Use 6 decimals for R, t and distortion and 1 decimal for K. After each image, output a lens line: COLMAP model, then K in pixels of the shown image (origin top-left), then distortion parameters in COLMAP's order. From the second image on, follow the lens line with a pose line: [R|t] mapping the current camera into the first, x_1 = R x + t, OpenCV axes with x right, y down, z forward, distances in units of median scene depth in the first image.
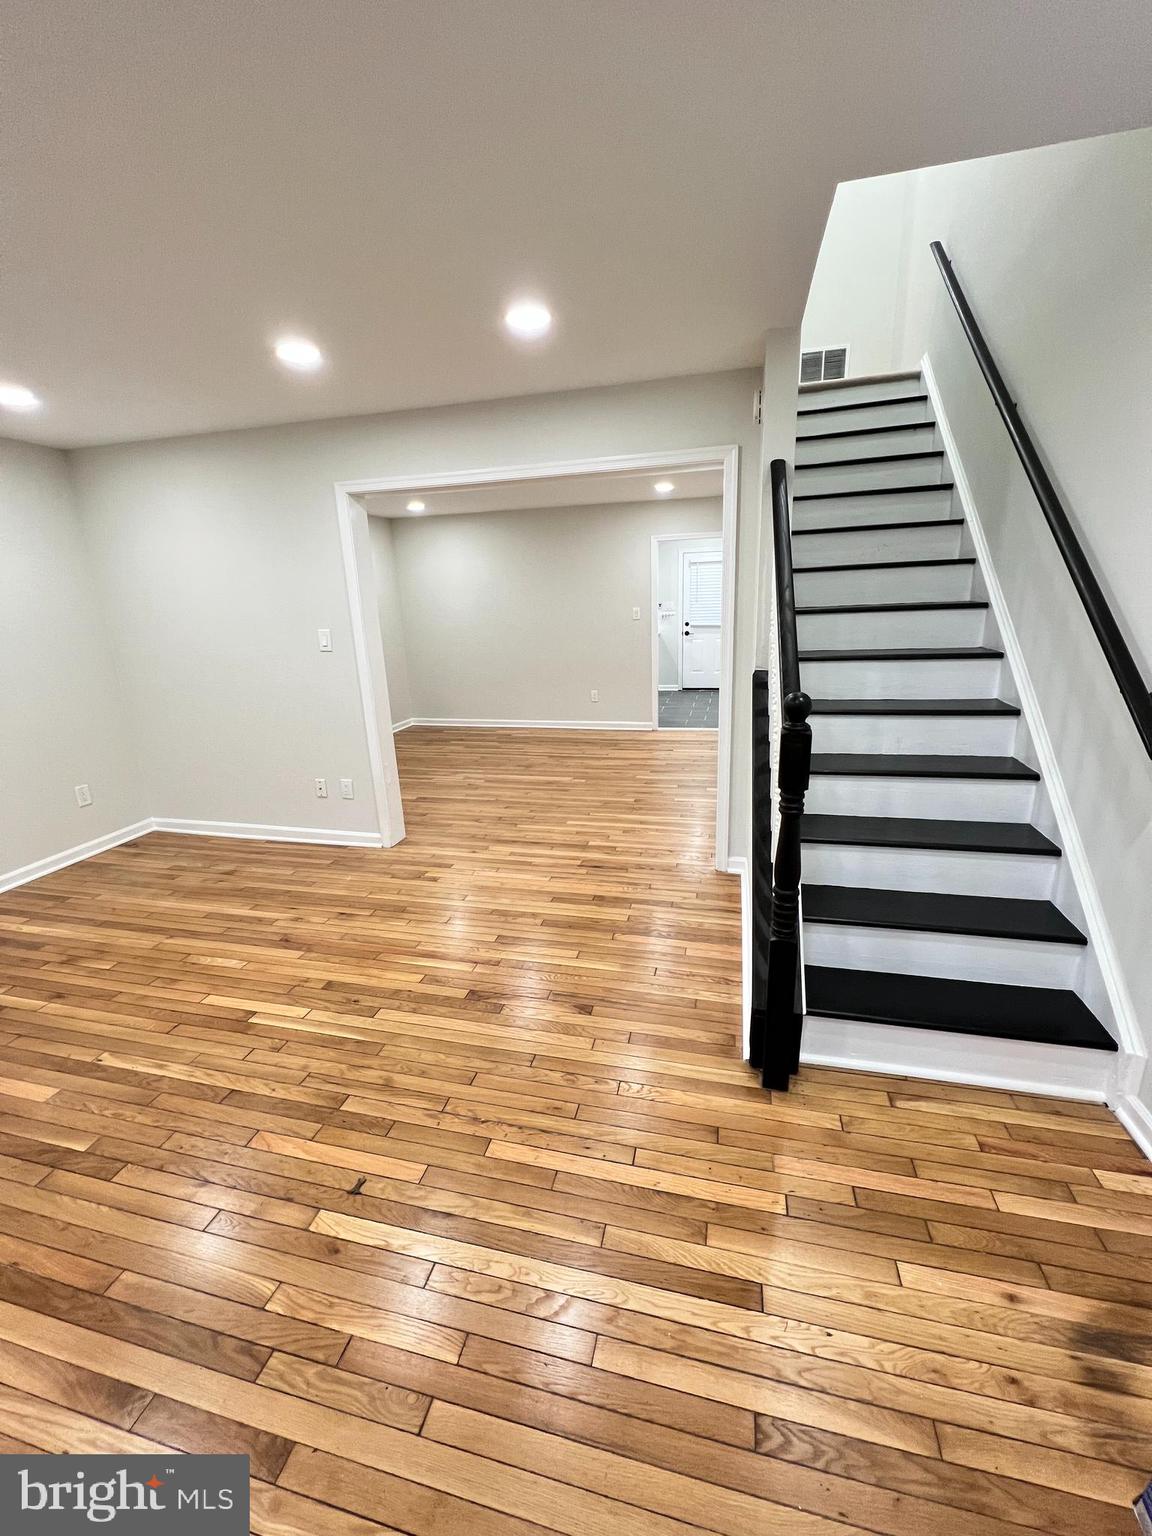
lens RADIAL K [[611.2, 0, 580.8], [0, 611.2, 762.3], [0, 0, 1]] dist [-0.001865, -0.000309]
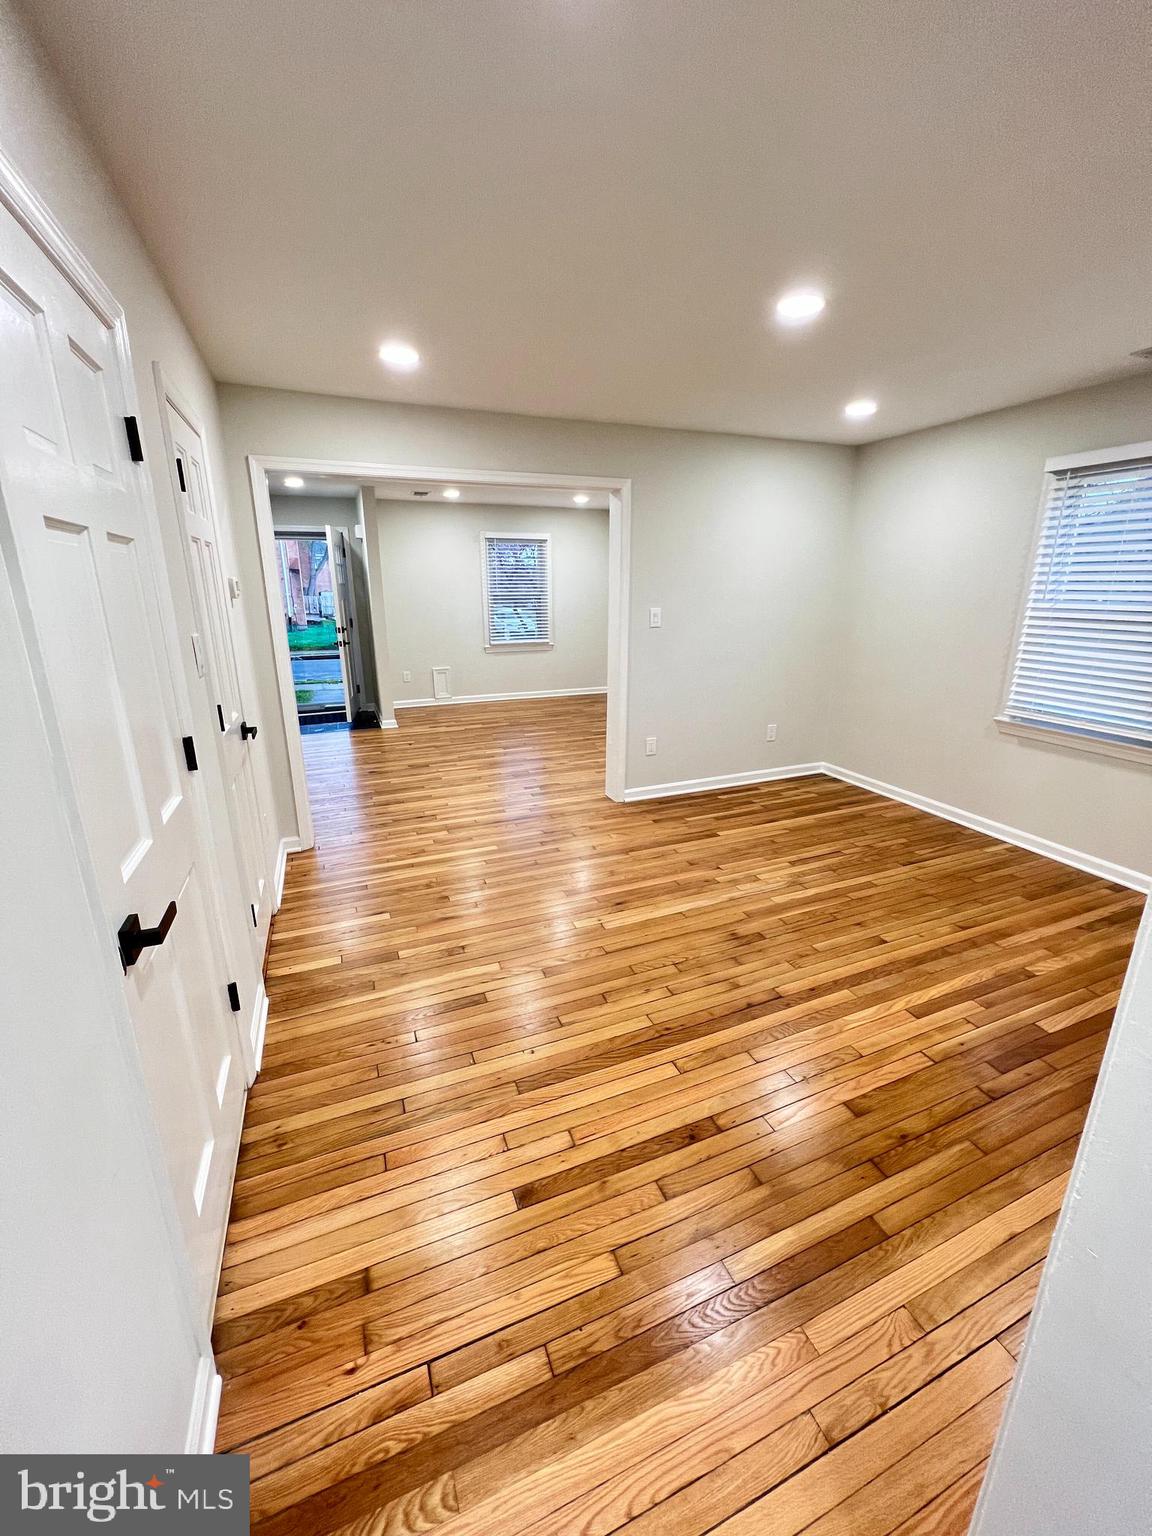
lens RADIAL K [[611.2, 0, 580.8], [0, 611.2, 762.3], [0, 0, 1]] dist [-0.001865, -0.000309]
pose [[-0.809028, 0.198399, -0.553273, 0.370088], [-0.121451, 0.864568, 0.487619, -0.486477], [0.575085, 0.461693, -0.675364, 1.748995]]
